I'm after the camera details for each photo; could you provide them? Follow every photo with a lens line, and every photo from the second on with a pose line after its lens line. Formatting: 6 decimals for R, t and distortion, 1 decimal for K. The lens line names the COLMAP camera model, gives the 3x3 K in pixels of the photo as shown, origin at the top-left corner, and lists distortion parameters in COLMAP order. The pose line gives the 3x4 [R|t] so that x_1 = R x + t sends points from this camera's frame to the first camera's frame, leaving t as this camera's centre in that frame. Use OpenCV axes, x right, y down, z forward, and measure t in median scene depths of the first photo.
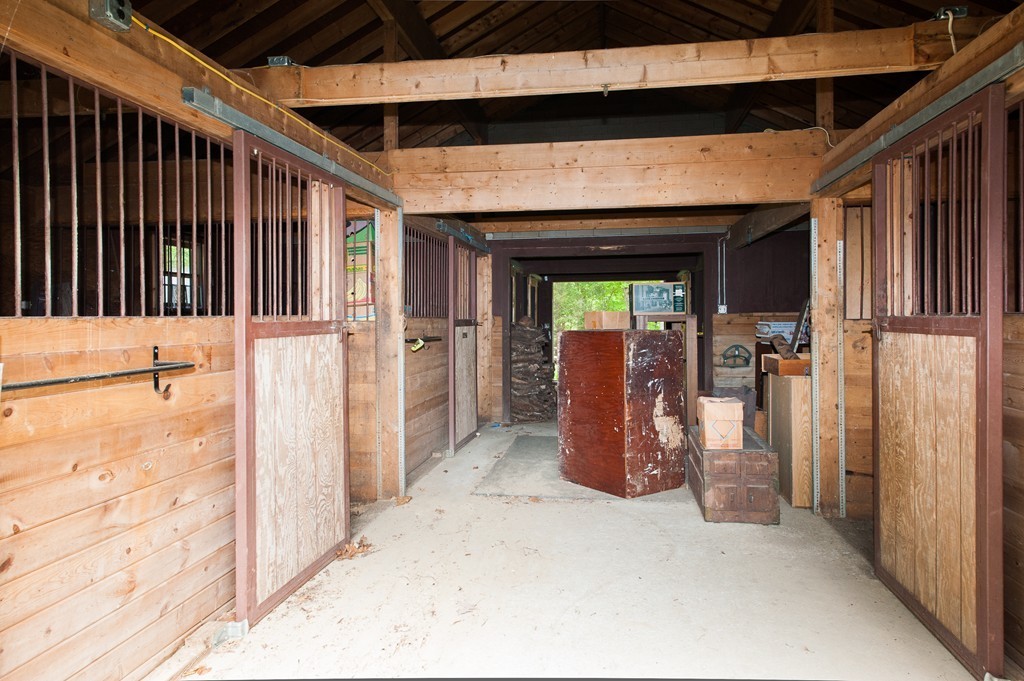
lens RADIAL K [[686.1, 0, 512.0], [0, 686.1, 340.5], [0, 0, 1]] dist [0.003439, -0.000231]
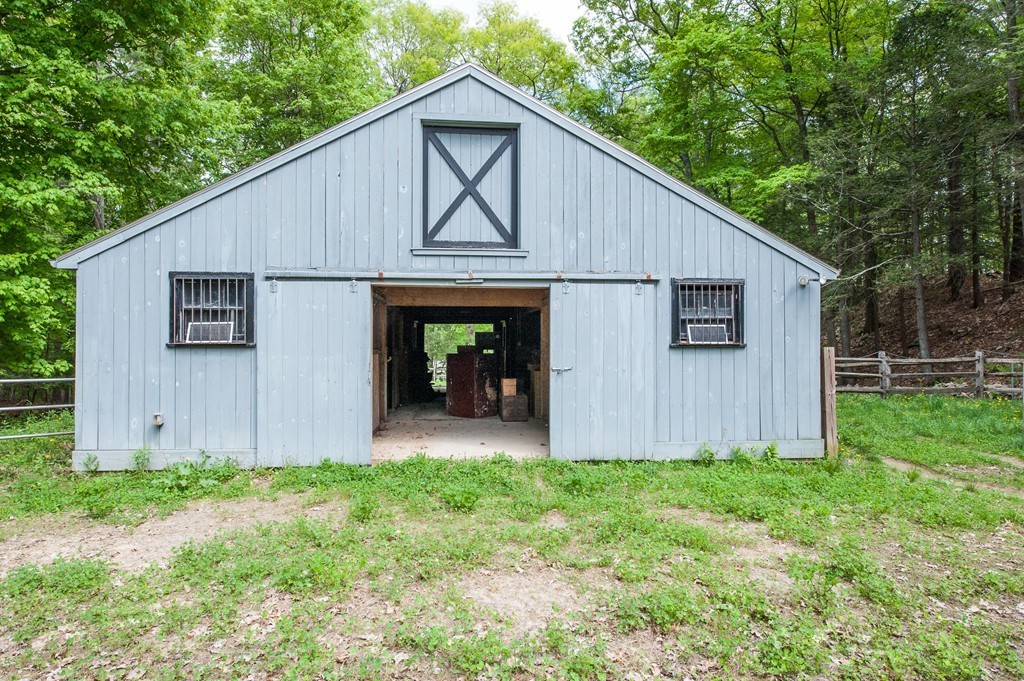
lens RADIAL K [[686.1, 0, 512.0], [0, 686.1, 340.5], [0, 0, 1]] dist [0.003439, -0.000231]
pose [[0.970615, 0.012301, 0.240325, -0.318103], [-0.003870, 0.999361, -0.035523, 0.026413], [-0.240609, 0.033549, 0.970042, -1.530543]]
